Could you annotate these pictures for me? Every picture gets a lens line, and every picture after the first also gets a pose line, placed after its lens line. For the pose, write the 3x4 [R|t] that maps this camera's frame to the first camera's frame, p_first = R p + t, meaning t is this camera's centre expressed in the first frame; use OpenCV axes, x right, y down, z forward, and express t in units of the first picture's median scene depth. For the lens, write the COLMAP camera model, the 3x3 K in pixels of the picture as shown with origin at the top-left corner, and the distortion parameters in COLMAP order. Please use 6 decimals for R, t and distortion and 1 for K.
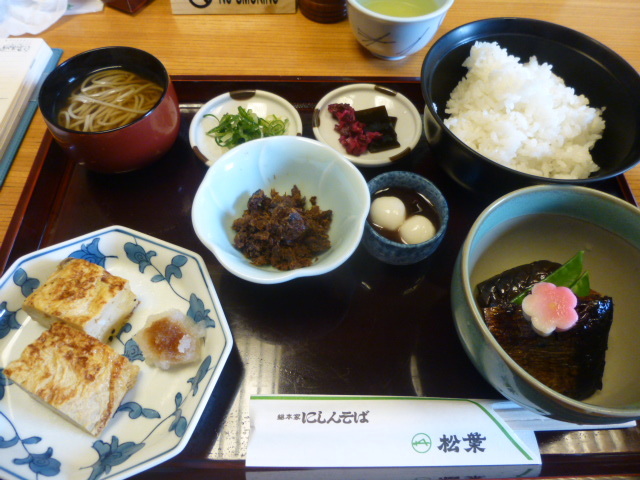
lens RADIAL K [[469.9, 0, 319.8], [0, 469.9, 245.8], [0, 0, 1]] dist [-0.050697, 0.010393]
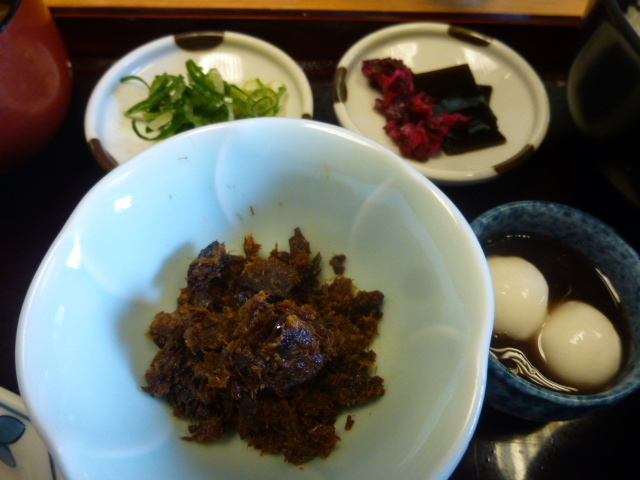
lens RADIAL K [[469.9, 0, 319.3], [0, 469.9, 237.8], [0, 0, 1]] dist [-0.050697, 0.010393]
pose [[0.999946, 0.009206, -0.004783, -0.031150], [-0.009162, 0.999917, 0.009090, -0.130219], [0.004866, -0.009046, 0.999947, 0.576115]]
